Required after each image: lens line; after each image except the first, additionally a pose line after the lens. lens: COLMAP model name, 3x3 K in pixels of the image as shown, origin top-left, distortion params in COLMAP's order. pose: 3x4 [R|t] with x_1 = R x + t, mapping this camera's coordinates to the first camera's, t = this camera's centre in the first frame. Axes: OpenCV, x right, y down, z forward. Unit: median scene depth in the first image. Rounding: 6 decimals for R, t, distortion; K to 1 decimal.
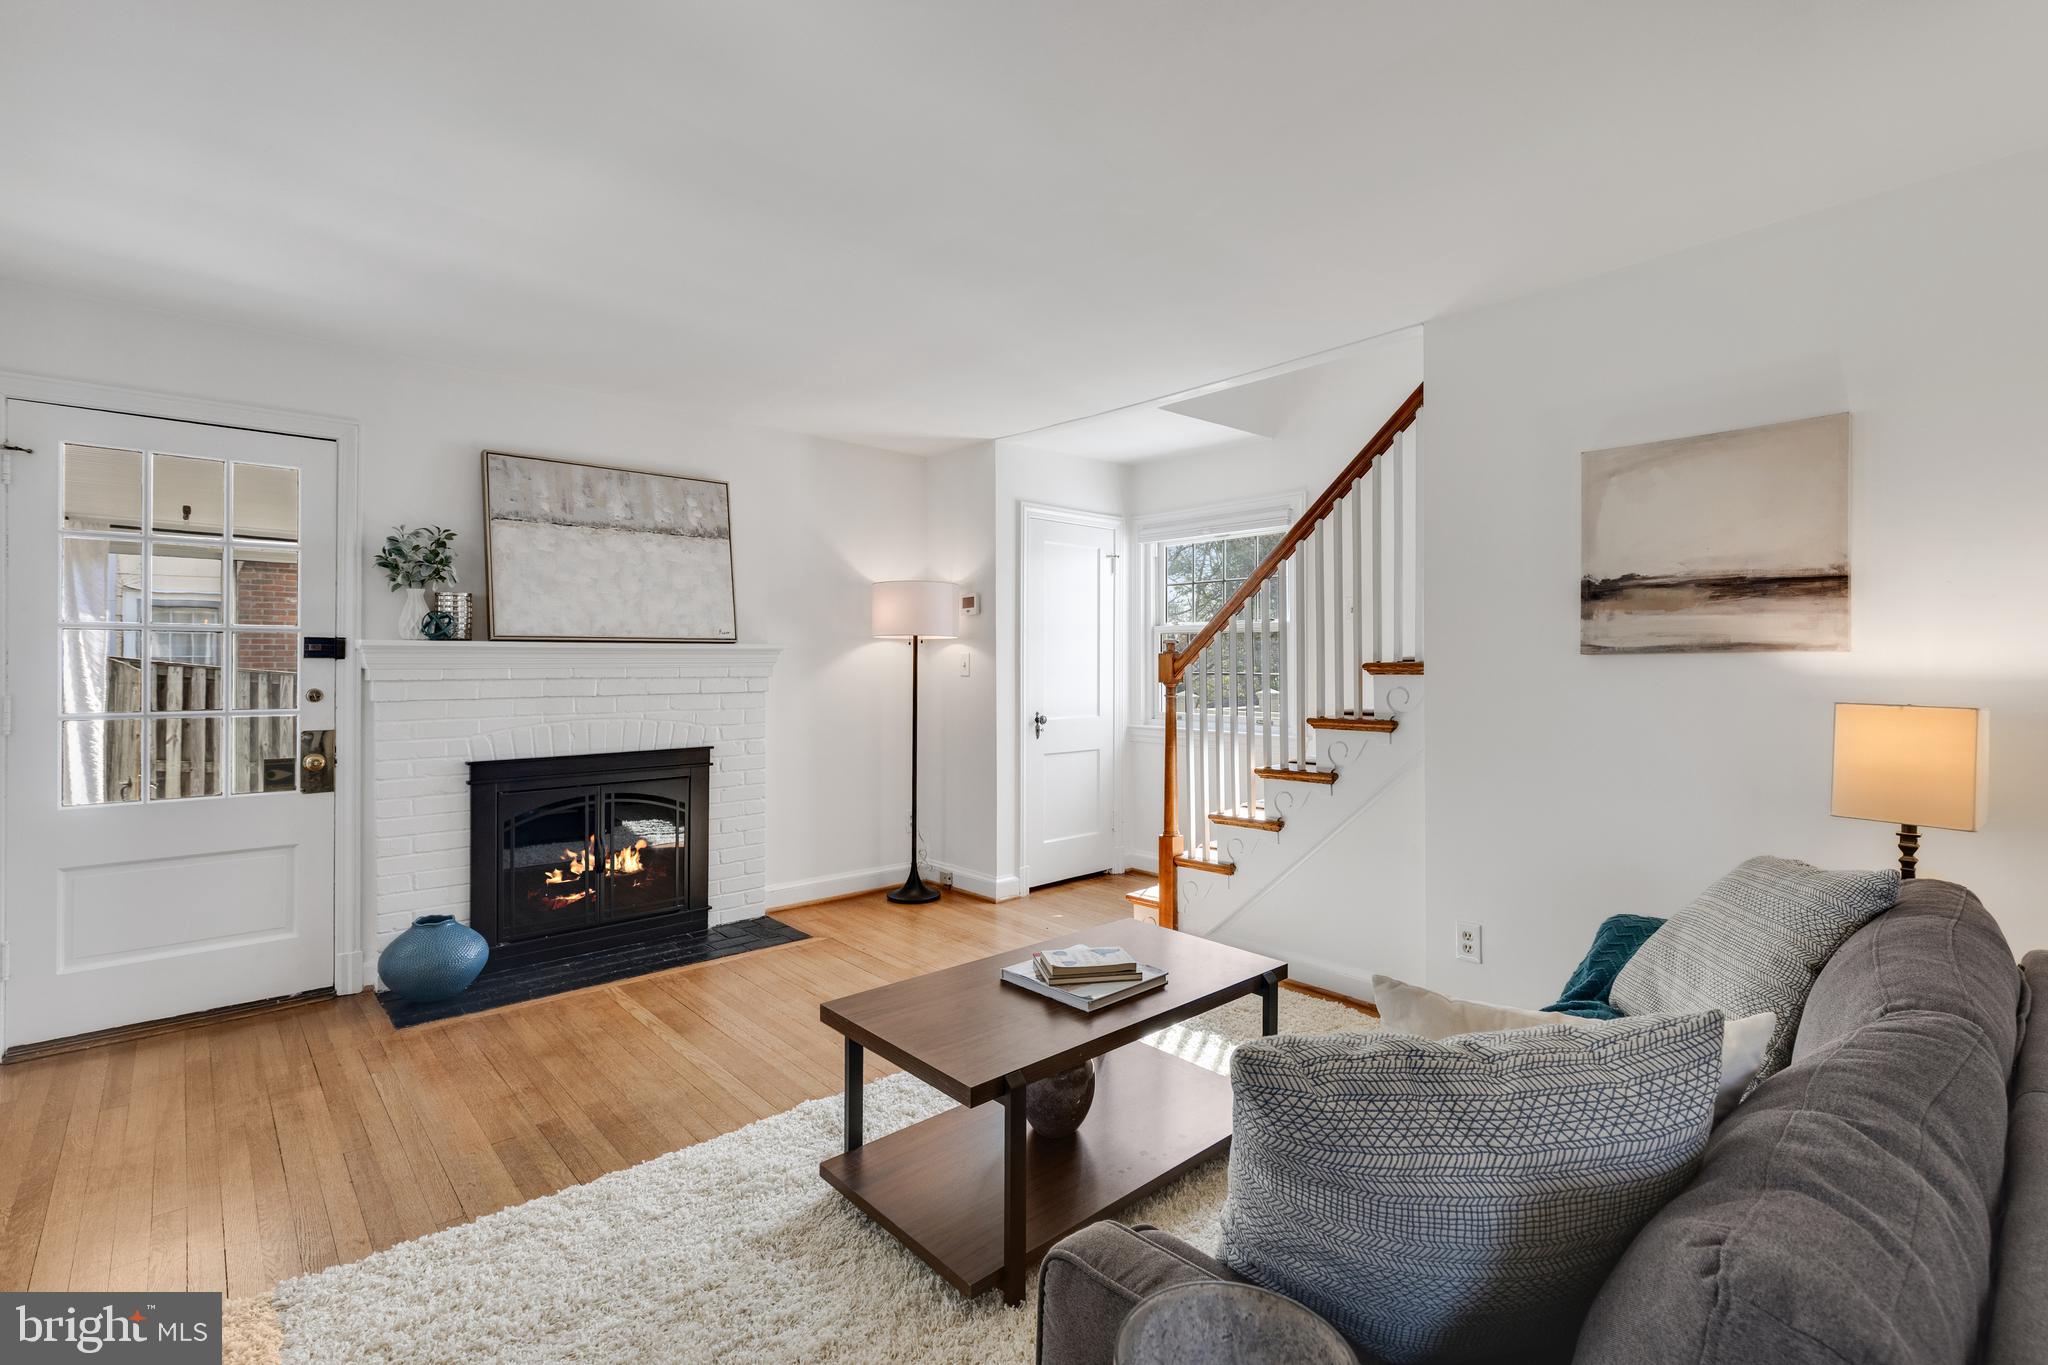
lens RADIAL K [[935.6, 0, 1025.6], [0, 935.6, 673.3], [0, 0, 1]] dist [0.003237, -0.000137]
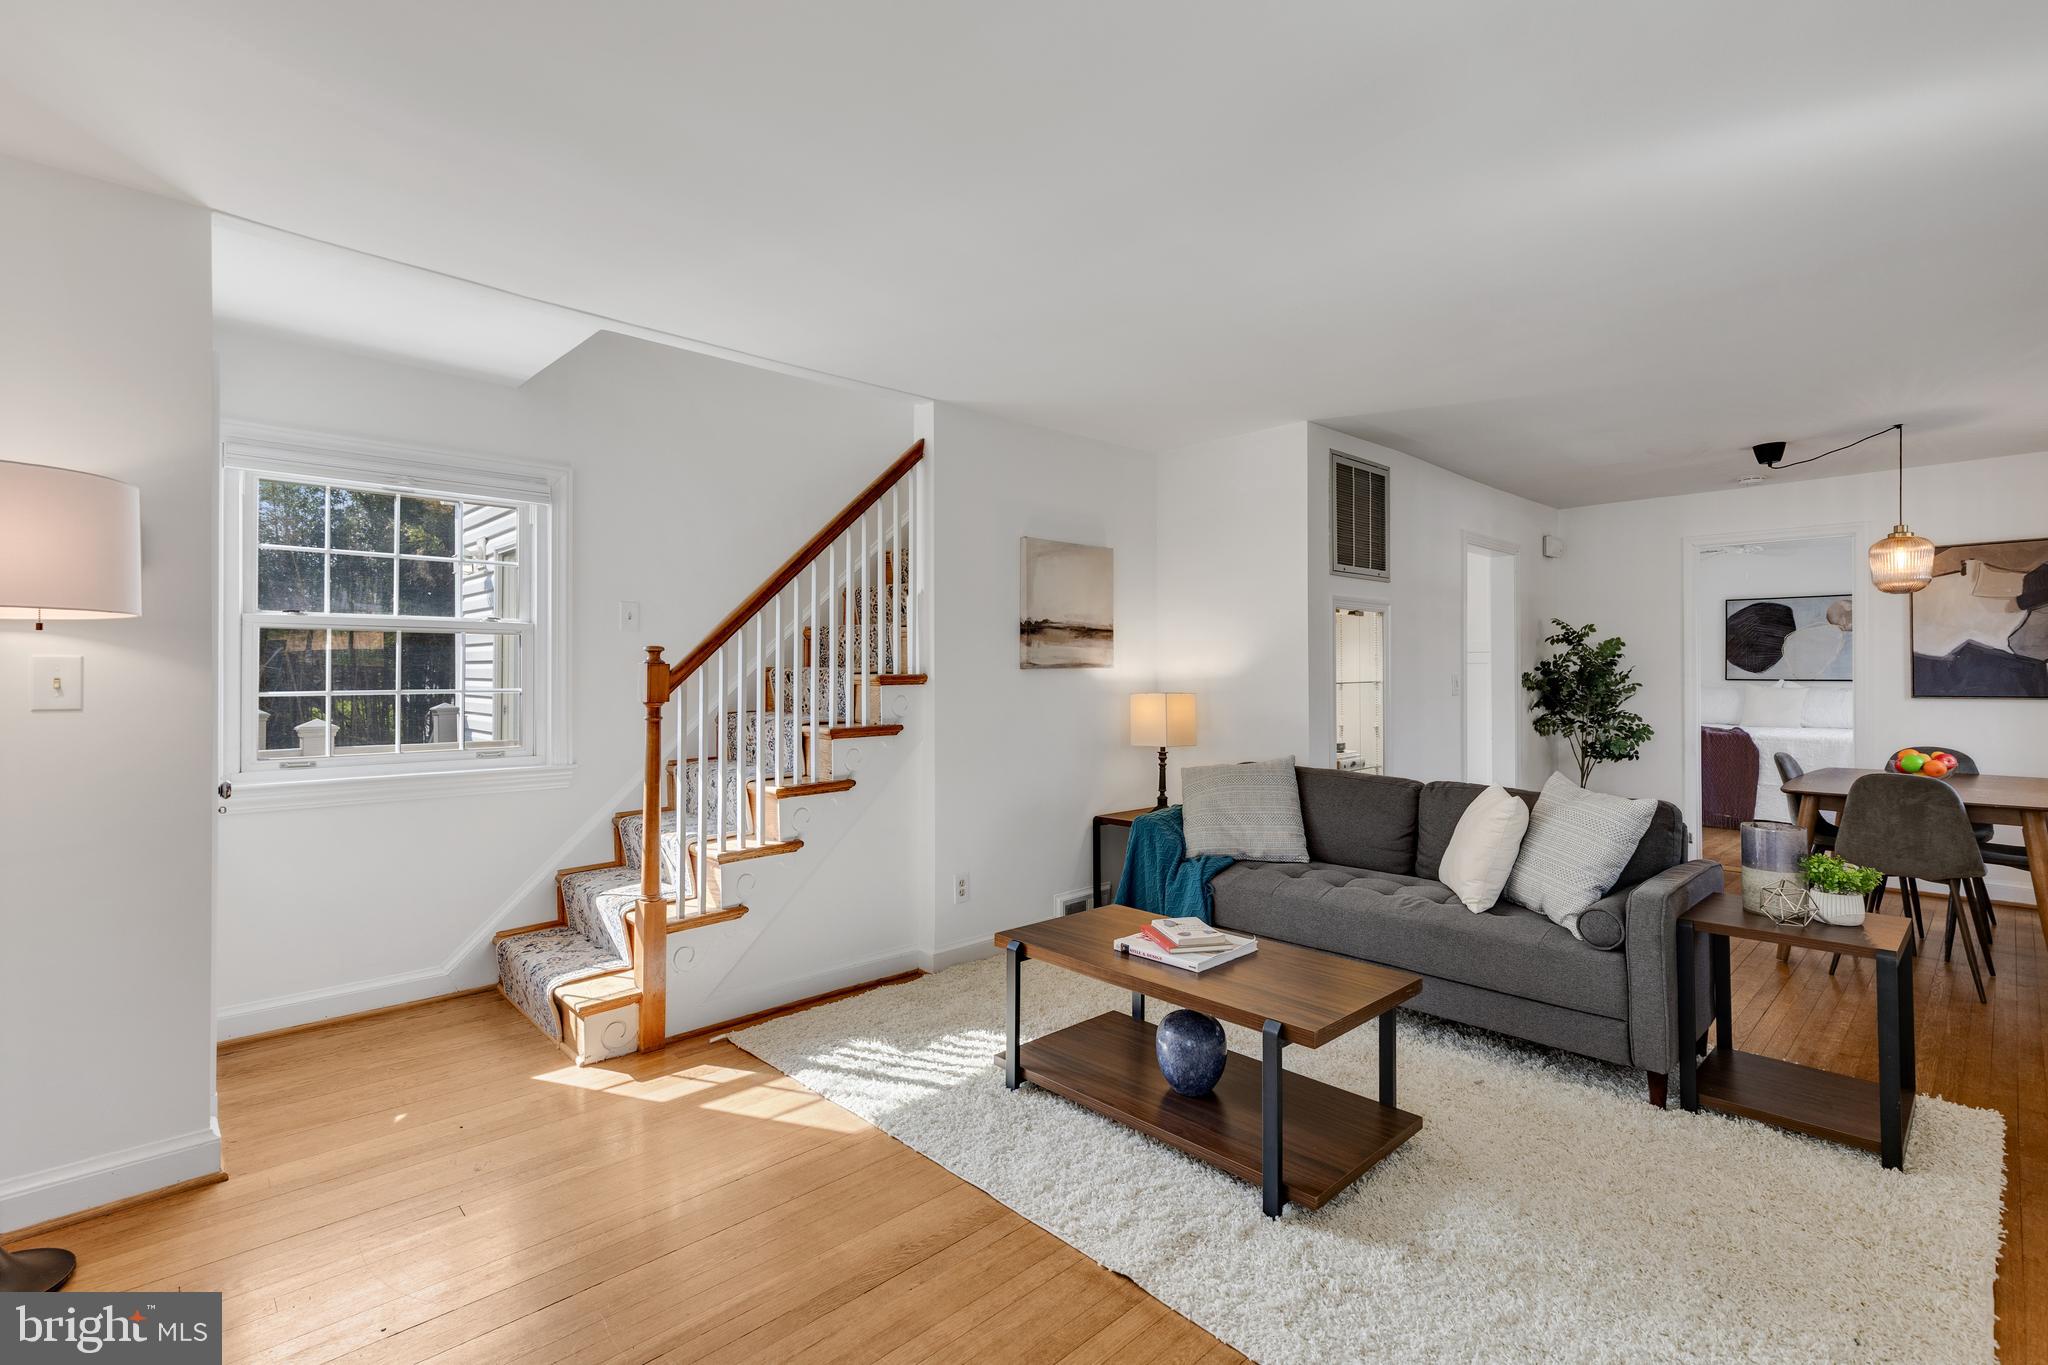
lens RADIAL K [[935.6, 0, 1022.3], [0, 935.6, 669.7], [0, 0, 1]] dist [0.003237, -0.000137]
pose [[-0.022520, -0.002374, 0.999744, -0.943575], [0.012789, 0.999915, 0.002662, -0.023923], [-0.999665, 0.012845, -0.022488, 1.055948]]
